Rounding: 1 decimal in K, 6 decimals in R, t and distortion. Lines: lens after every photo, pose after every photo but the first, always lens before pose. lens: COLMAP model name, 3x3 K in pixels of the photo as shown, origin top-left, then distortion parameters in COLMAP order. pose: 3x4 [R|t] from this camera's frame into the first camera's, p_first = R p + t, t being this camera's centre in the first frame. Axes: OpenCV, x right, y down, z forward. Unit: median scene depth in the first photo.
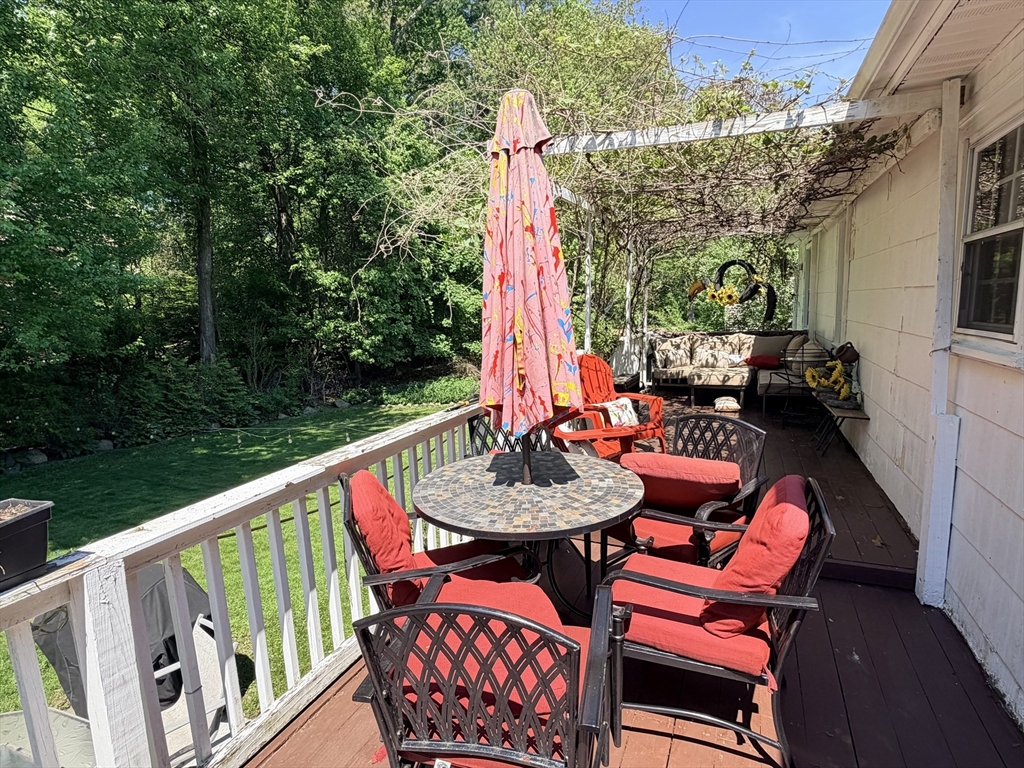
lens RADIAL K [[546.1, 0, 505.2], [0, 546.1, 384.8], [0, 0, 1]] dist [-0.000545, 0.000279]
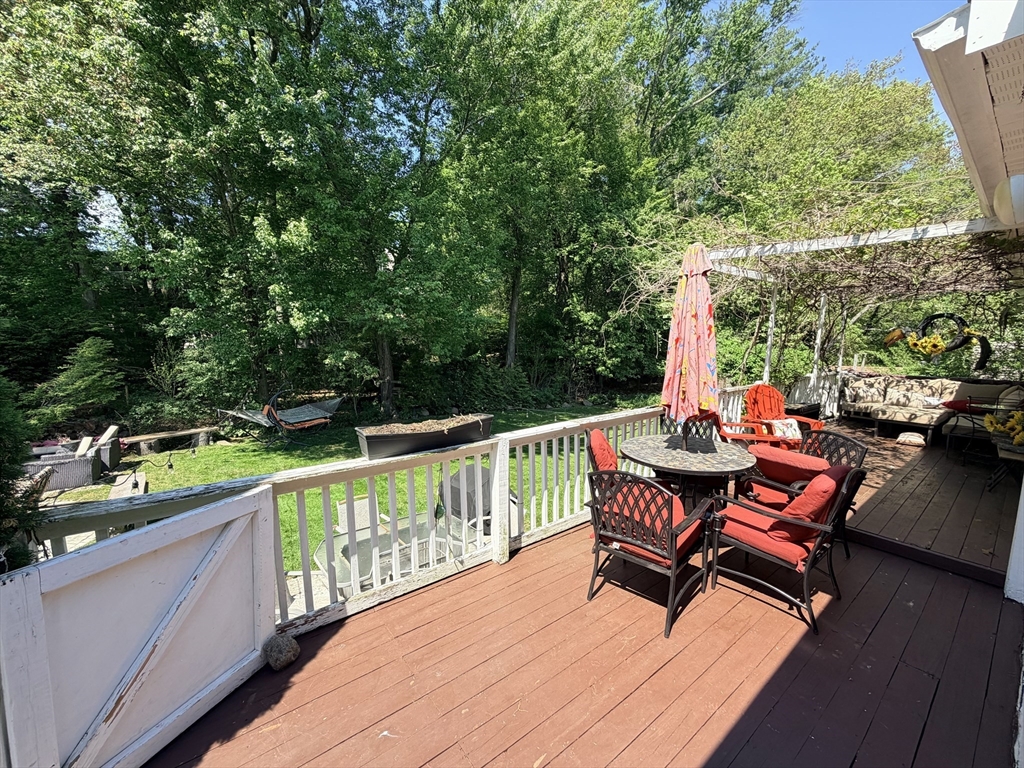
lens RADIAL K [[409.6, 0, 508.8], [0, 409.6, 384.7], [0, 0, 1]] dist [0.002006, 0.000021]
pose [[0.880634, 0.094293, -0.464320, 0.040399], [-0.103608, 0.994603, 0.005478, 0.004332], [0.462330, 0.043283, 0.885651, -0.144347]]
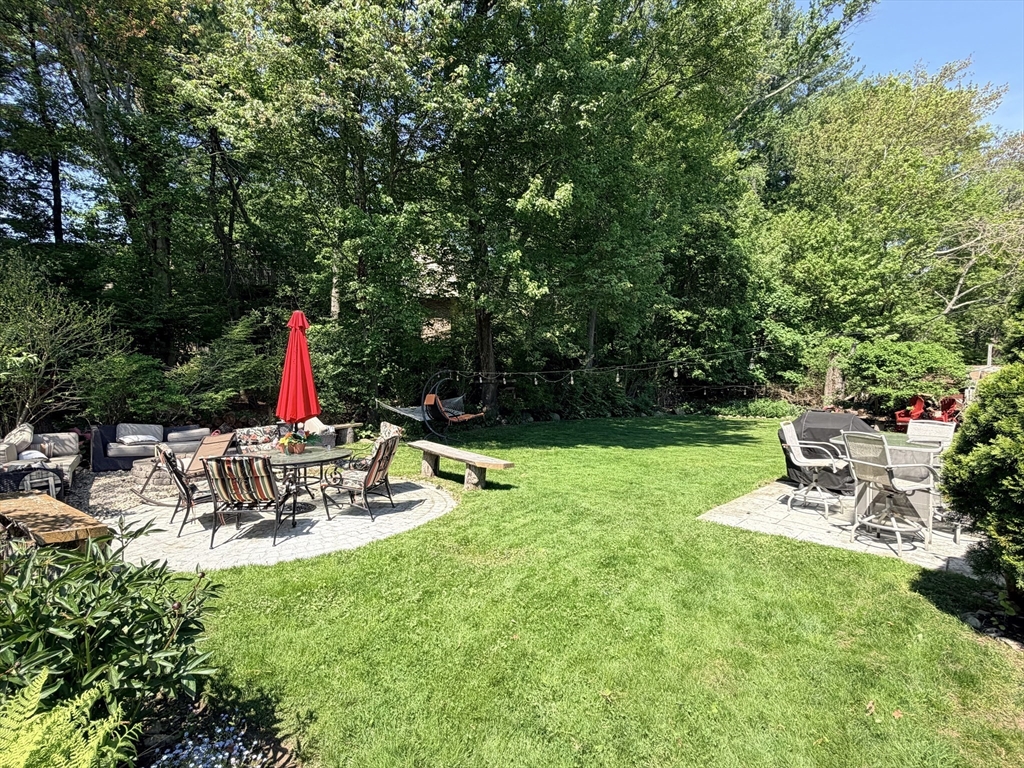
lens RADIAL K [[502.1, 0, 511.9], [0, 502.1, 387.9], [0, 0, 1]] dist [0.001503, 0.000342]
pose [[0.922997, 0.050747, -0.381446, -0.512418], [-0.085094, 0.993643, -0.073713, 0.237014], [0.375280, 0.100495, 0.921448, -0.596679]]
